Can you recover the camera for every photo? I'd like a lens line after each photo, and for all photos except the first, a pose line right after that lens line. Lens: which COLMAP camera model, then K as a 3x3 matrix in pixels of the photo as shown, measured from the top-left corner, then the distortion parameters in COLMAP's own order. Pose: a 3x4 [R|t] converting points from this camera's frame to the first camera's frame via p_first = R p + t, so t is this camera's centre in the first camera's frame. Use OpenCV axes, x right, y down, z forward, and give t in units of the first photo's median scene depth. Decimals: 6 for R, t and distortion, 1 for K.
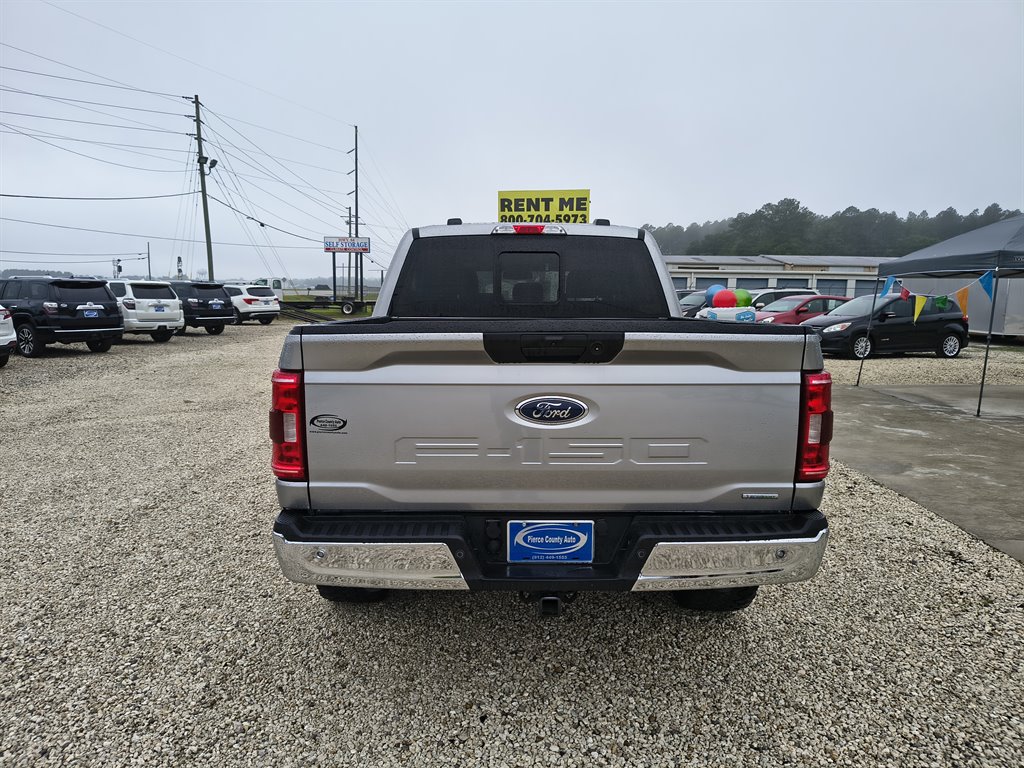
lens RADIAL K [[722.2, 0, 512.0], [0, 722.2, 384.0], [0, 0, 1]] dist [0.058797, -0.104002]
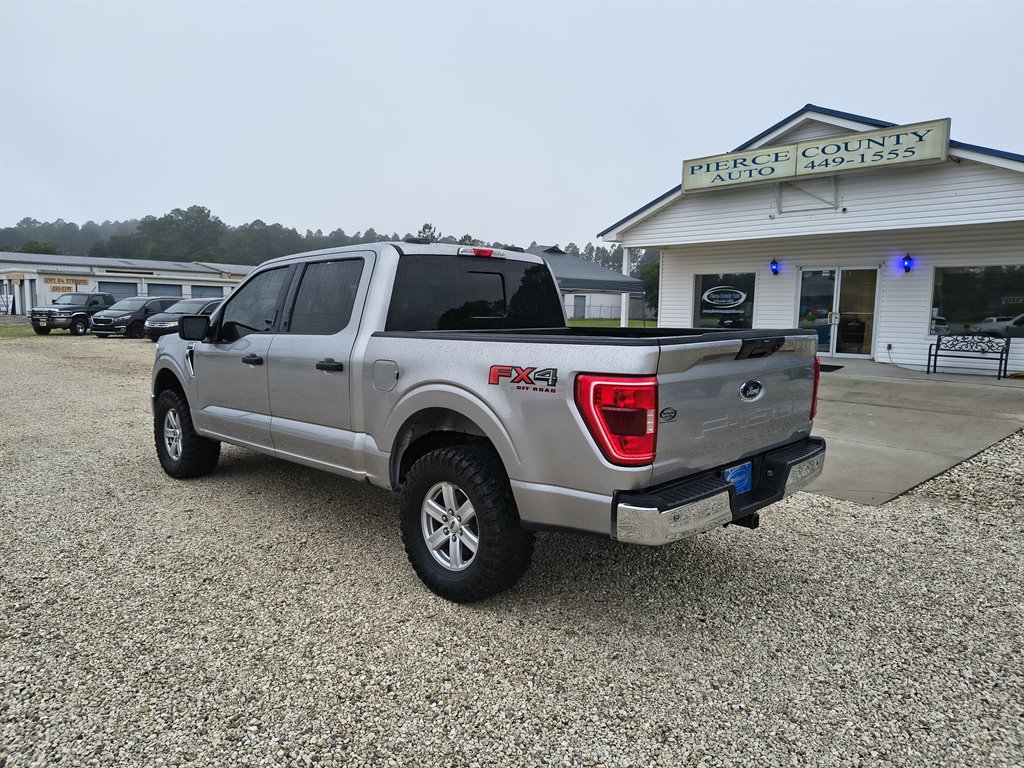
lens RADIAL K [[722.2, 0, 512.0], [0, 722.2, 384.0], [0, 0, 1]] dist [0.058797, -0.104002]
pose [[0.677723, -0.073038, 0.731681, -0.104838], [0.079951, 0.996475, 0.025416, -0.004119], [-0.730958, 0.041273, 0.681174, 0.025268]]
